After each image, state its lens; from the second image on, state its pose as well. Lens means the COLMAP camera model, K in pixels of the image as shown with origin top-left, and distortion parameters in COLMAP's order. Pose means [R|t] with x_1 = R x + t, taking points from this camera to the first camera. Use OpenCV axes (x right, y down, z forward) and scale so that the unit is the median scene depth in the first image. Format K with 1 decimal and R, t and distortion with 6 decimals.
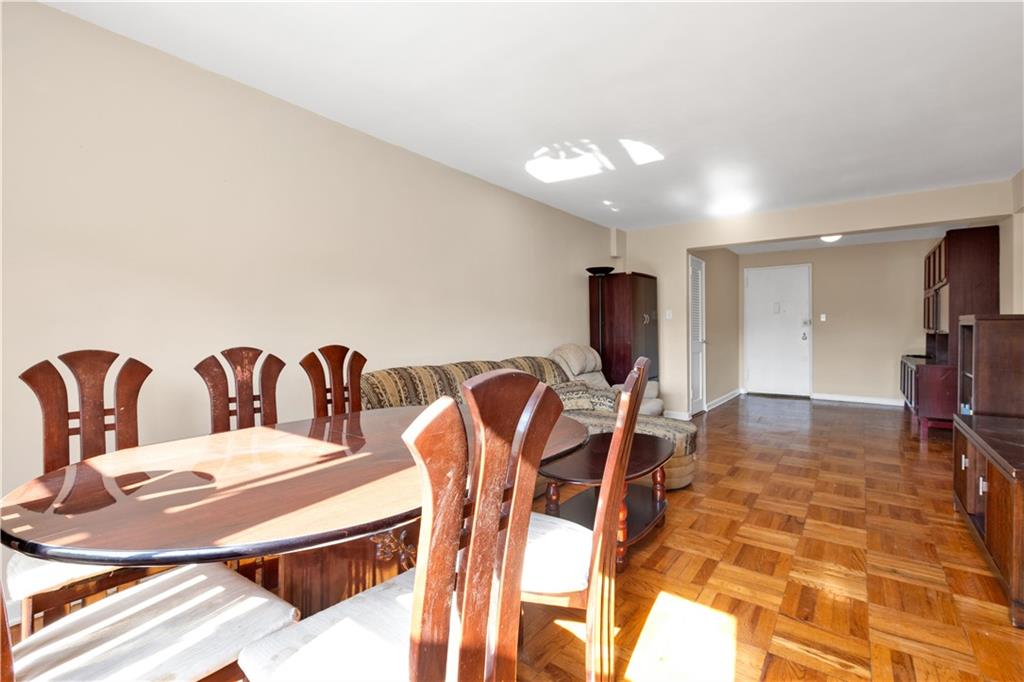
lens RADIAL K [[466.6, 0, 502.0], [0, 466.6, 336.4], [0, 0, 1]] dist [0.004777, -0.001028]
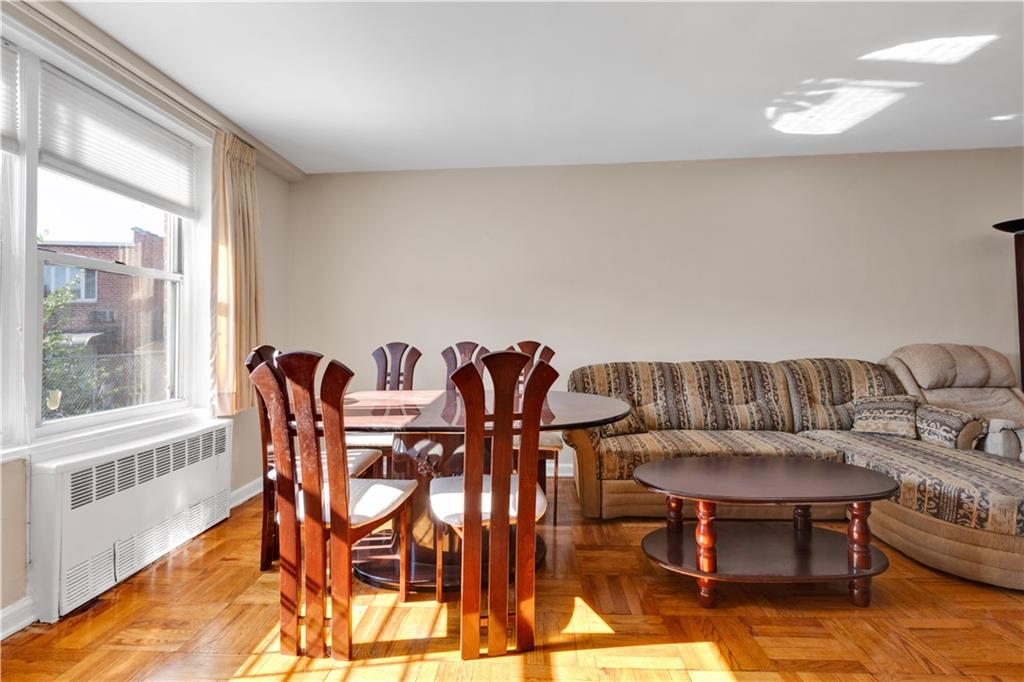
lens RADIAL K [[450.2, 0, 504.7], [0, 450.2, 332.5], [0, 0, 1]] dist [0.000948, -0.002366]
pose [[0.558117, -0.011286, -0.829686, 0.363444], [0.006792, 0.999936, -0.009033, 0.002675], [0.829735, -0.000594, 0.558158, 0.114333]]
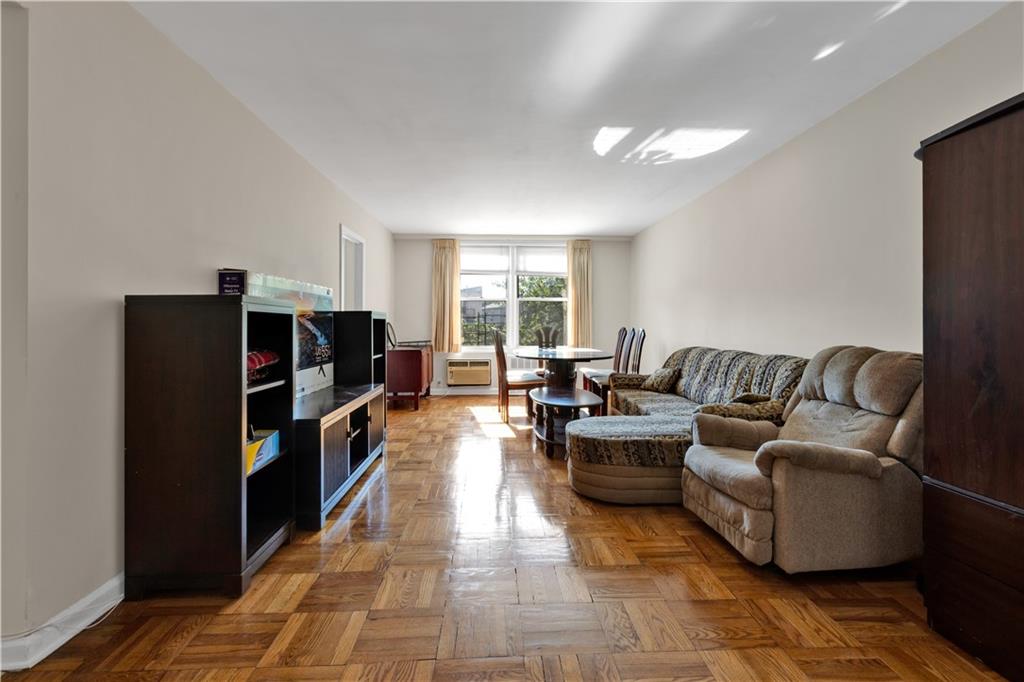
lens RADIAL K [[466.6, 0, 514.5], [0, 466.6, 324.5], [0, 0, 1]] dist [0.004777, -0.001028]
pose [[-0.764203, 0.002952, -0.644969, 0.816392], [-0.006967, 0.999893, 0.012832, -0.012252], [0.644938, 0.014299, -0.764101, 1.226233]]
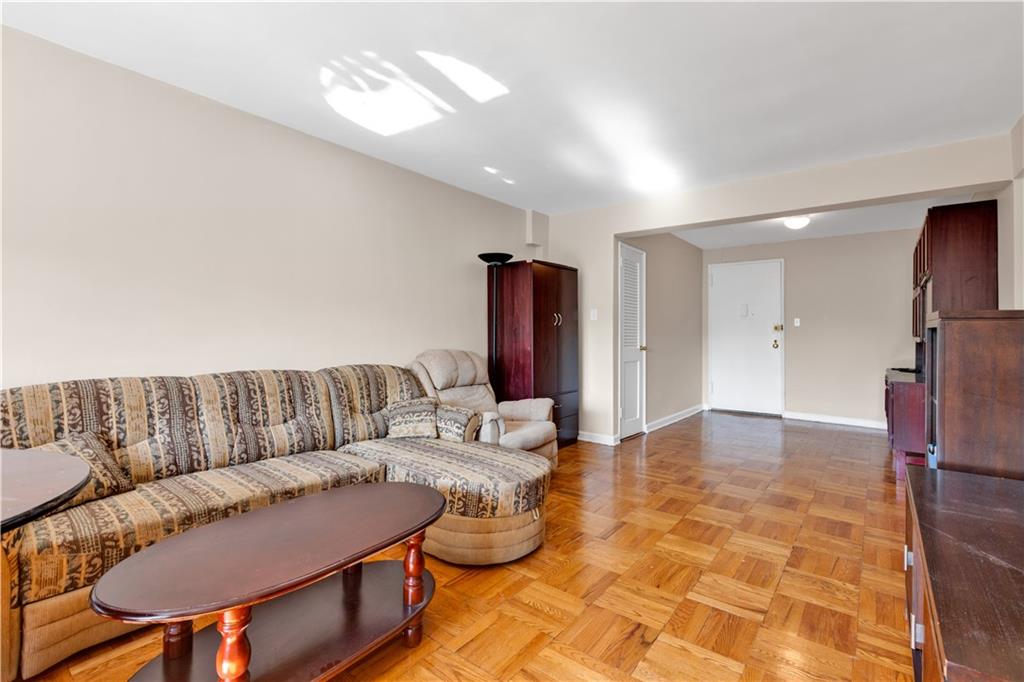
lens RADIAL K [[466.6, 0, 503.4], [0, 466.6, 333.1], [0, 0, 1]] dist [0.004777, -0.001028]
pose [[0.999668, 0.012462, -0.022536, 0.281170], [-0.012864, 0.999759, -0.017786, 0.002261], [0.022309, 0.018070, 0.999588, 0.227702]]
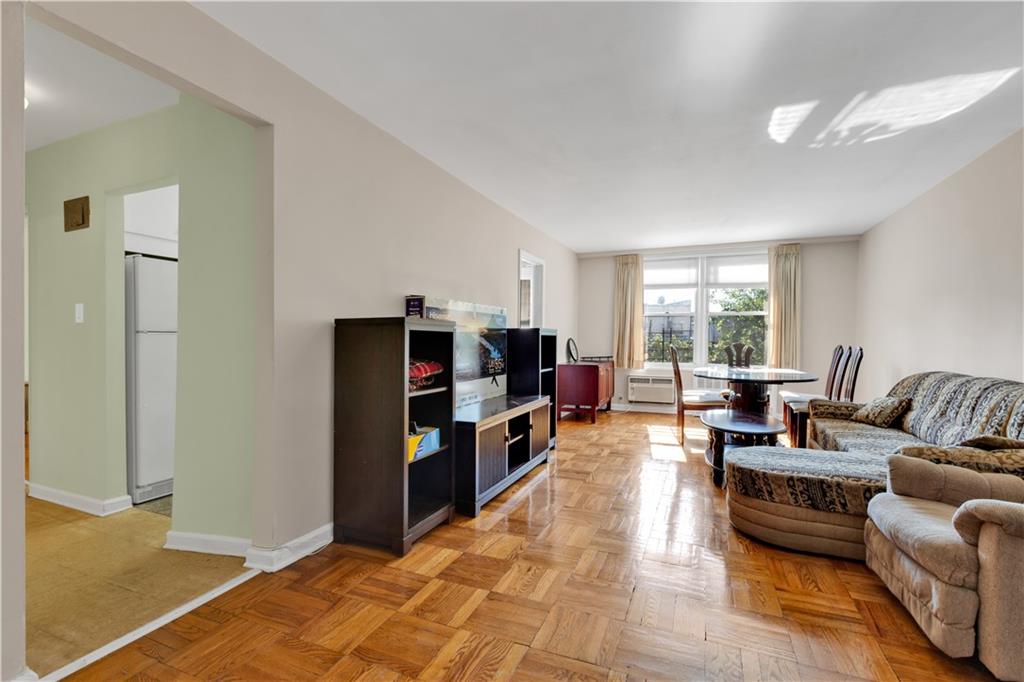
lens RADIAL K [[466.6, 0, 512.2], [0, 466.6, 344.6], [0, 0, 1]] dist [0.004777, -0.001028]
pose [[-0.966831, 0.000749, -0.255414, 0.750984], [-0.006110, 0.999642, 0.026062, -0.014629], [0.255342, 0.026758, -0.966480, 1.283172]]
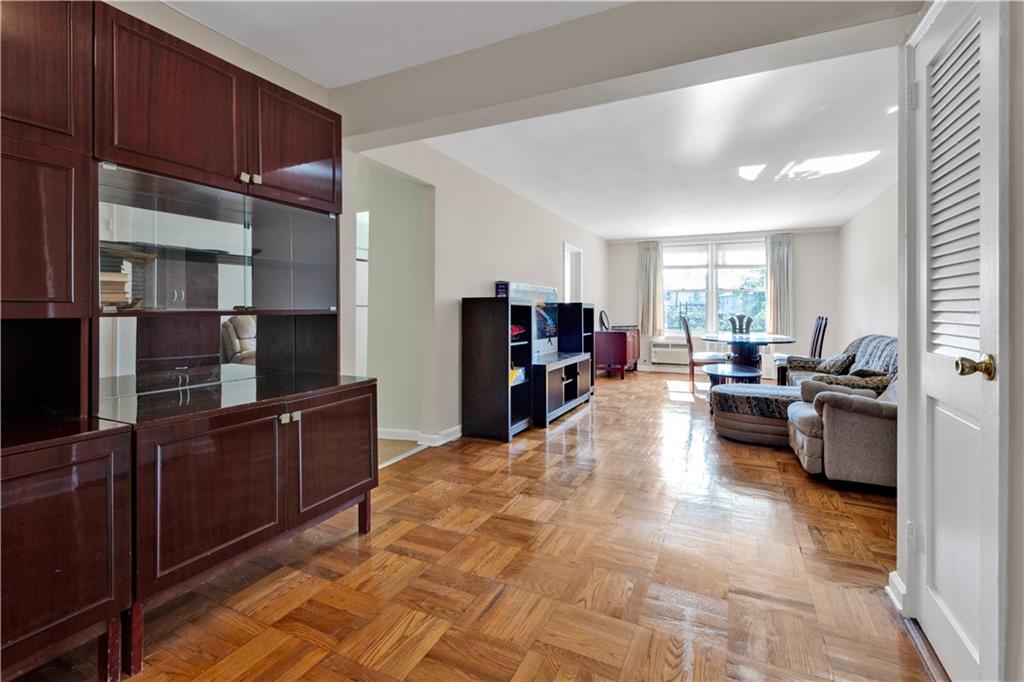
lens RADIAL K [[466.6, 0, 518.5], [0, 466.6, 305.7], [0, 0, 1]] dist [0.004777, -0.001028]
pose [[-0.976830, -0.005406, -0.213947, 0.901705], [-0.005725, 0.999983, 0.000872, -0.016306], [0.213939, 0.002077, -0.976845, 1.597228]]
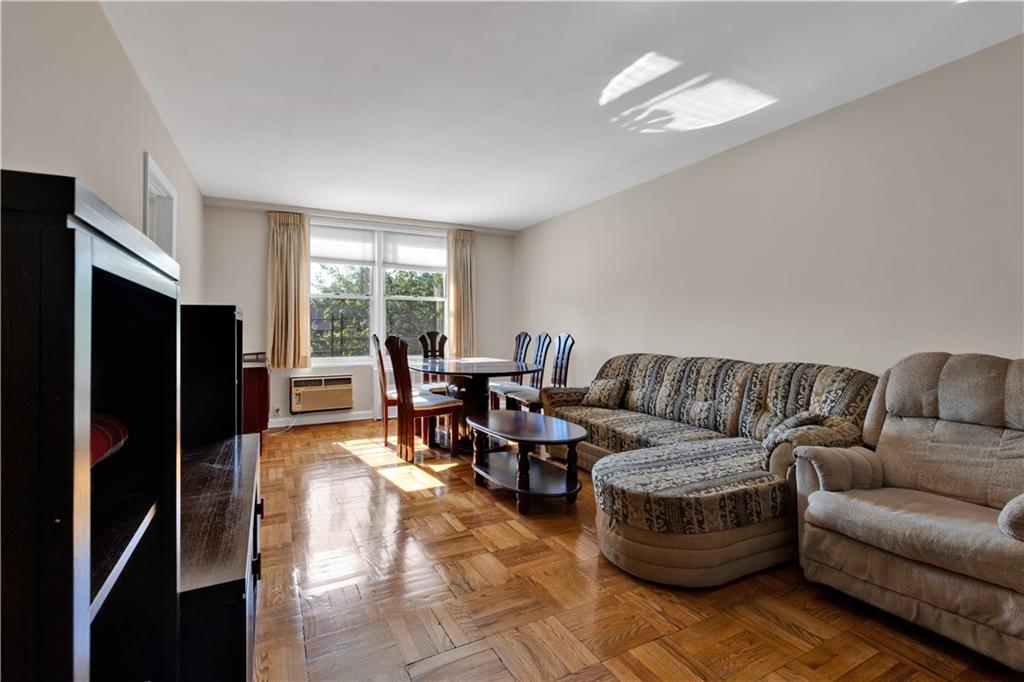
lens RADIAL K [[466.6, 0, 506.5], [0, 466.6, 322.3], [0, 0, 1]] dist [0.004777, -0.001028]
pose [[-0.431127, -0.007097, -0.902263, 0.780983], [-0.007908, 0.999960, -0.004087, -0.007760], [0.902257, 0.005373, -0.431166, 0.855614]]
